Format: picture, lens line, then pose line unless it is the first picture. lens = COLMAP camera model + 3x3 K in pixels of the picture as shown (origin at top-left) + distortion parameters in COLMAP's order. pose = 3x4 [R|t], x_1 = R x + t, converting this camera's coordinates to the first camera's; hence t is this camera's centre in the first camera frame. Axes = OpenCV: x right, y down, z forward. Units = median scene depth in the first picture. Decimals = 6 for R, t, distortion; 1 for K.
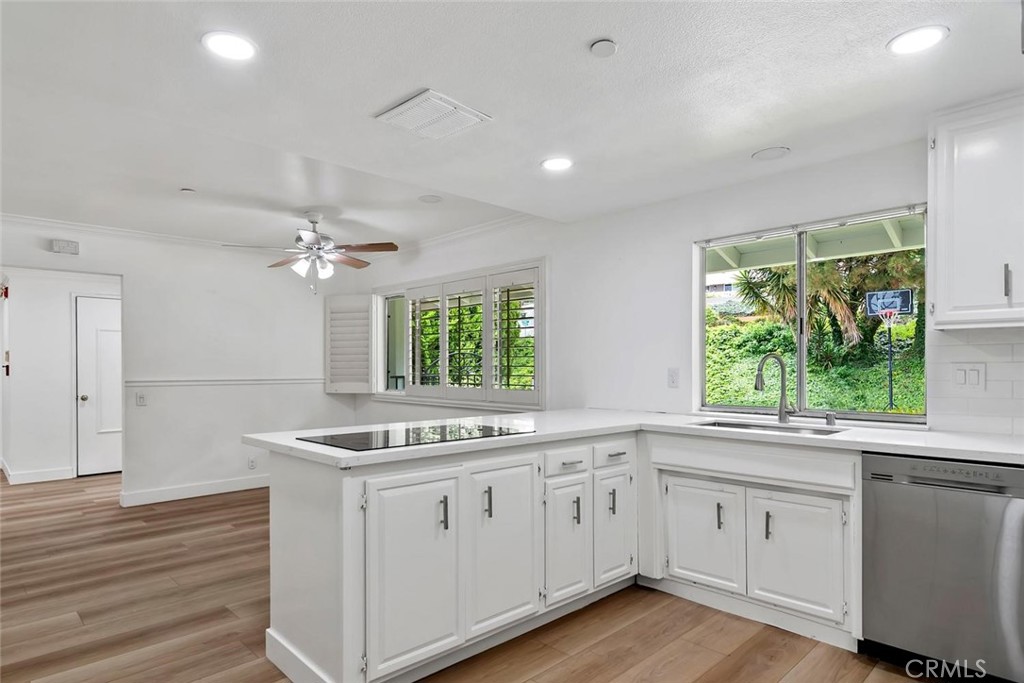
lens RADIAL K [[567.4, 0, 497.7], [0, 567.4, 365.8], [0, 0, 1]] dist [-0.000843, -0.004141]
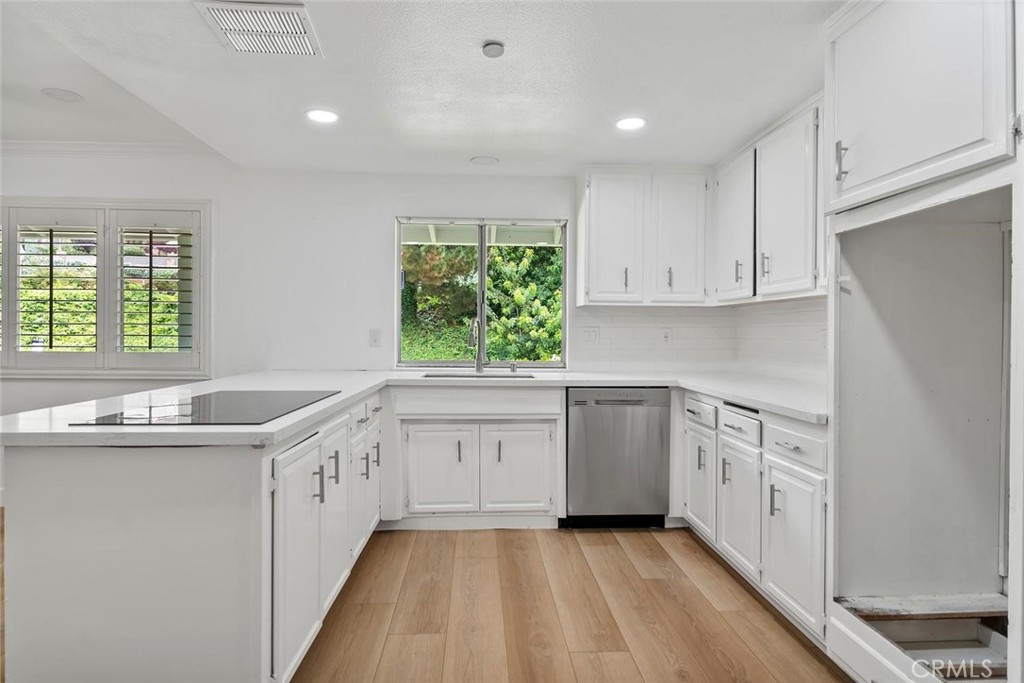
lens RADIAL K [[567.4, 0, 481.2], [0, 567.4, 327.7], [0, 0, 1]] dist [-0.000843, -0.004141]
pose [[0.652968, 0.014658, 0.757243, -0.482807], [-0.011832, 0.999888, -0.009152, 0.012442], [-0.757293, -0.002984, 0.653069, 0.174603]]
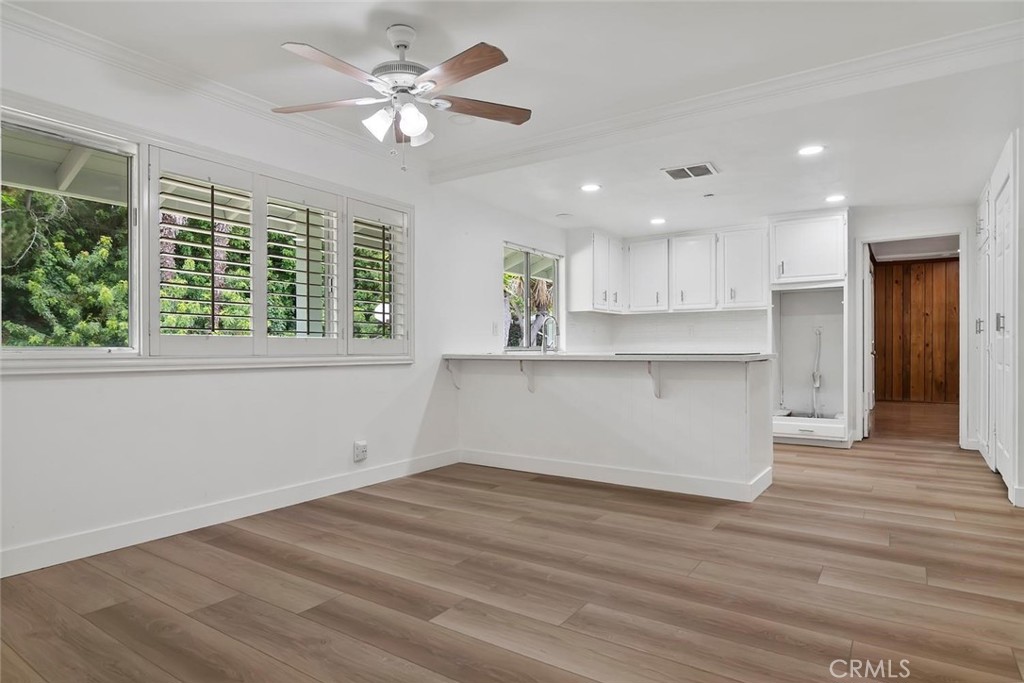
lens RADIAL K [[567.4, 0, 521.4], [0, 567.4, 347.3], [0, 0, 1]] dist [-0.000843, -0.004141]
pose [[-0.202288, 0.002284, 0.979323, -1.438029], [-0.000349, 0.999997, -0.002405, 0.090352], [-0.979326, -0.000828, -0.202287, 1.558748]]
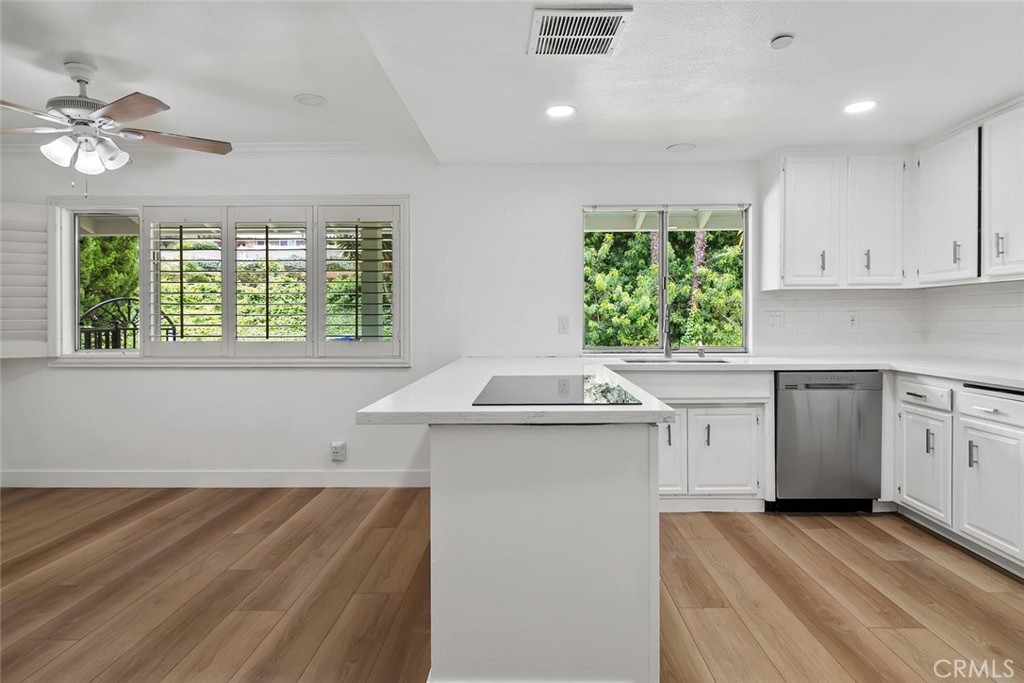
lens RADIAL K [[567.4, 0, 530.1], [0, 567.4, 317.2], [0, 0, 1]] dist [-0.000843, -0.004141]
pose [[0.699985, 0.001845, 0.714155, -0.674457], [0.001746, 0.999989, -0.004294, 0.014363], [-0.714156, 0.004252, 0.699974, 0.343892]]
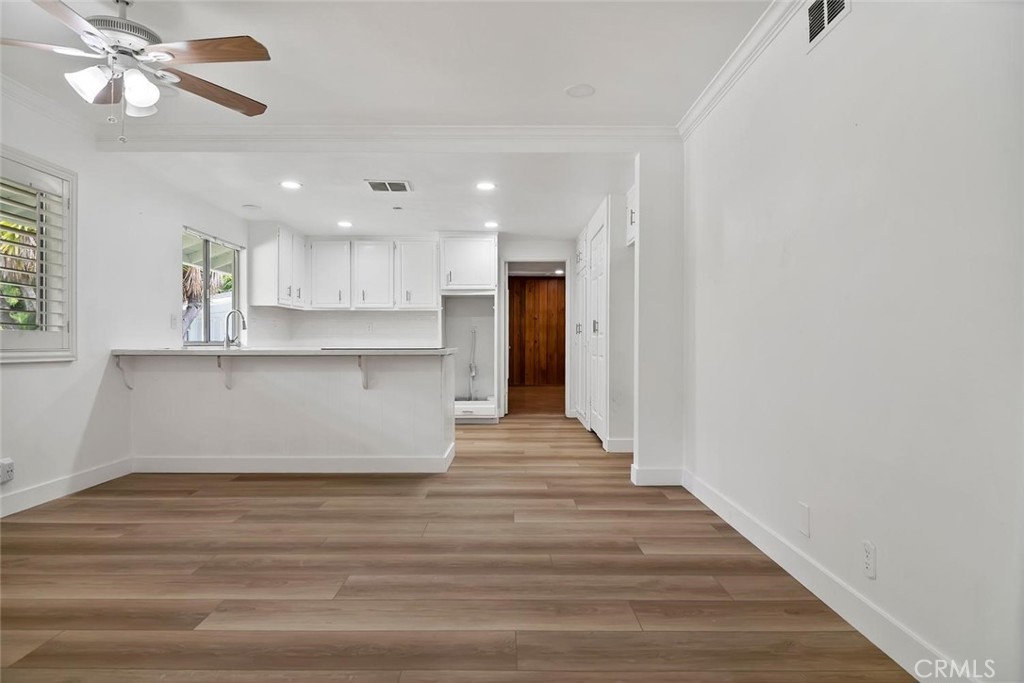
lens RADIAL K [[567.4, 0, 481.2], [0, 567.4, 342.3], [0, 0, 1]] dist [-0.000843, -0.004141]
pose [[-0.710968, 0.000288, 0.703224, -1.436289], [-0.003603, 0.999985, -0.004052, 0.090528], [-0.703215, -0.005414, -0.710957, 1.786007]]
